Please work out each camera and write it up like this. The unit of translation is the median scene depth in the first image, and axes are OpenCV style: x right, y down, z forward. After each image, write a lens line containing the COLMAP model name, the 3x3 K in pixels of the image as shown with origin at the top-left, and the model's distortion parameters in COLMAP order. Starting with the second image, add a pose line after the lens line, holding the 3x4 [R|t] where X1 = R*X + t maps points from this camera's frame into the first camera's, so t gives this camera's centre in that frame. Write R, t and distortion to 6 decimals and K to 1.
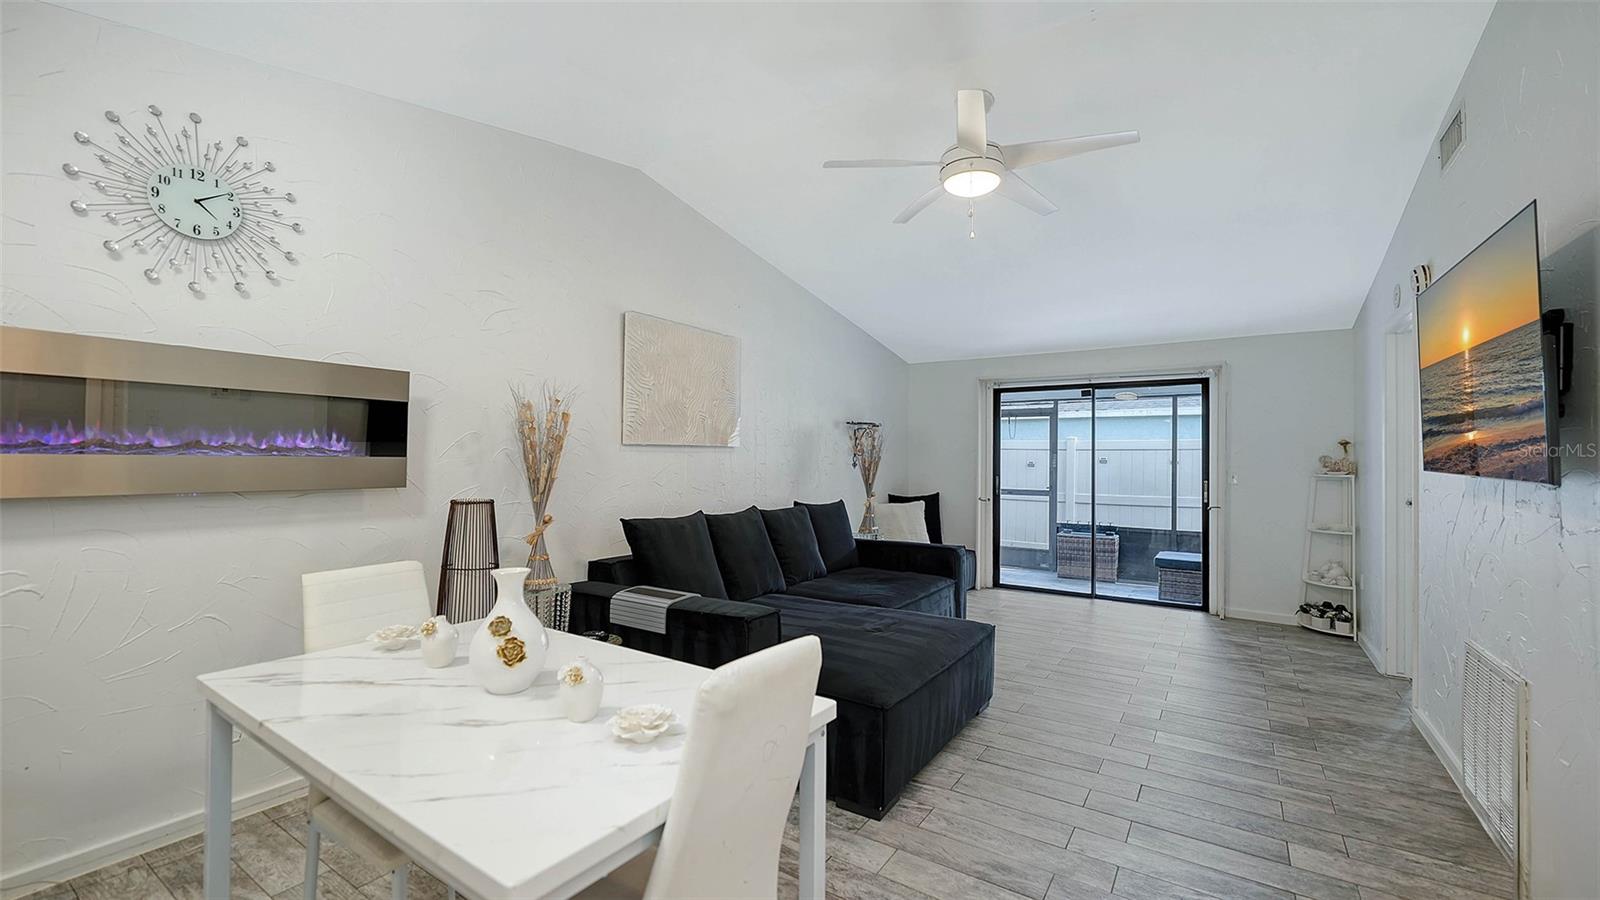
lens RADIAL K [[645.1, 0, 798.4], [0, 645.1, 463.5], [0, 0, 1]] dist [0.001138, -0.000581]
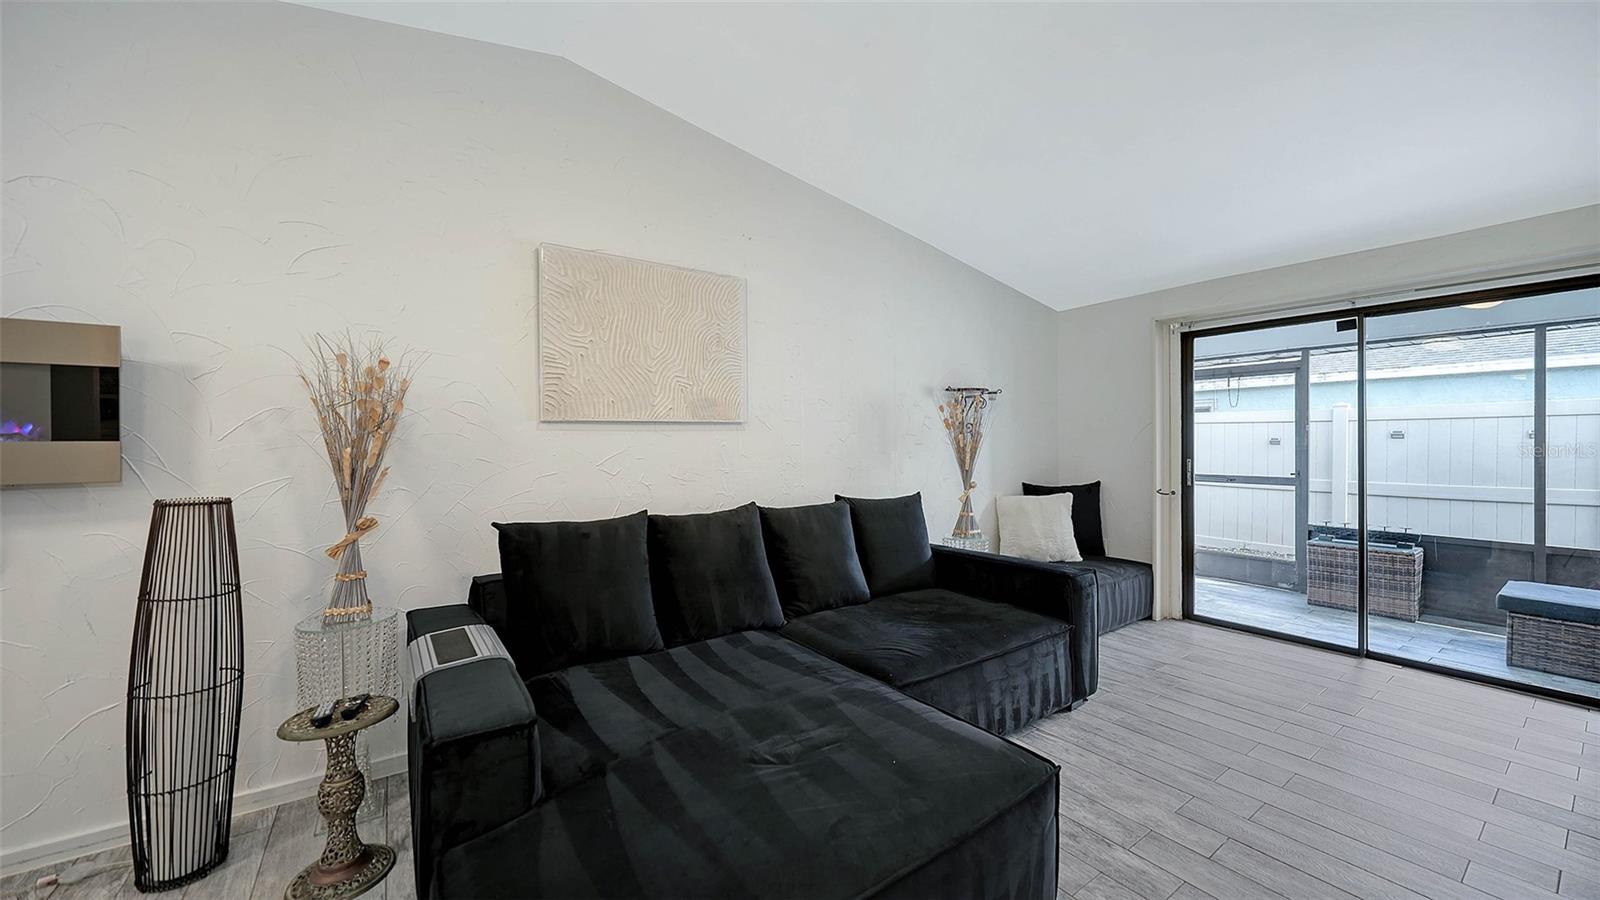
lens RADIAL K [[590.6, 0, 800.0], [0, 590.6, 450.0], [0, 0, 1]] dist [0.000726, 0.000225]
pose [[0.934806, -0.008445, -0.355058, 0.197695], [0.010905, 0.999928, 0.004928, 0.003456], [0.354991, -0.008479, 0.934831, 0.356216]]
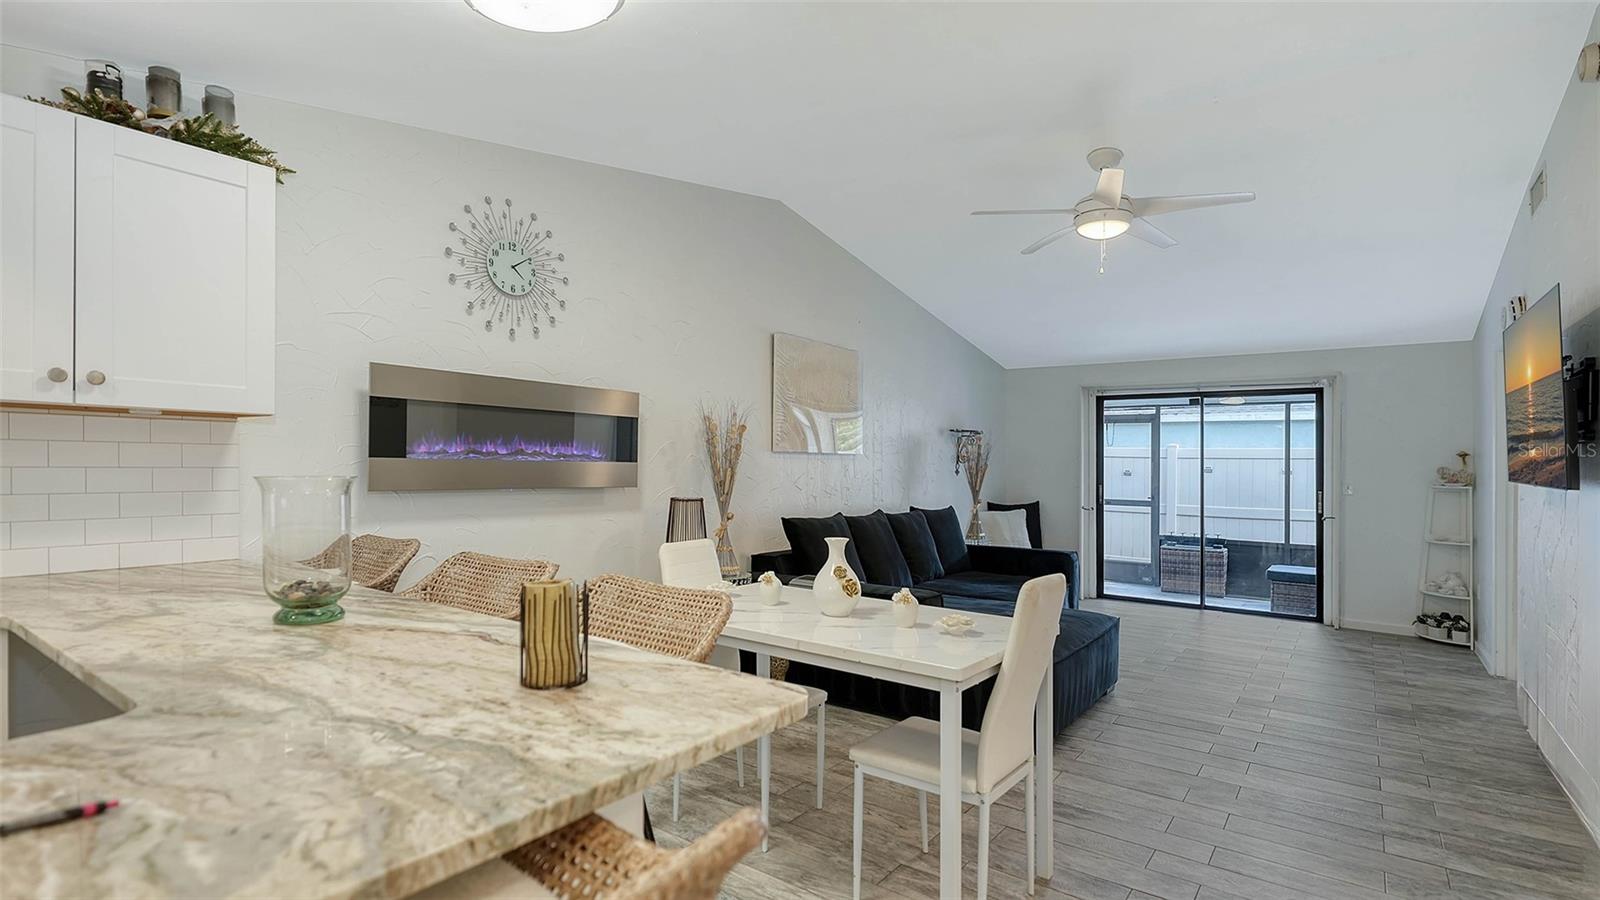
lens RADIAL K [[739.3, 0, 795.7], [0, 739.3, 458.6], [0, 0, 1]] dist [-0.000492, 0.000677]
pose [[0.998150, 0.007688, -0.060311, -0.121772], [-0.008613, 0.999849, -0.015097, 0.000737], [0.060185, 0.015588, 0.998065, -0.212770]]
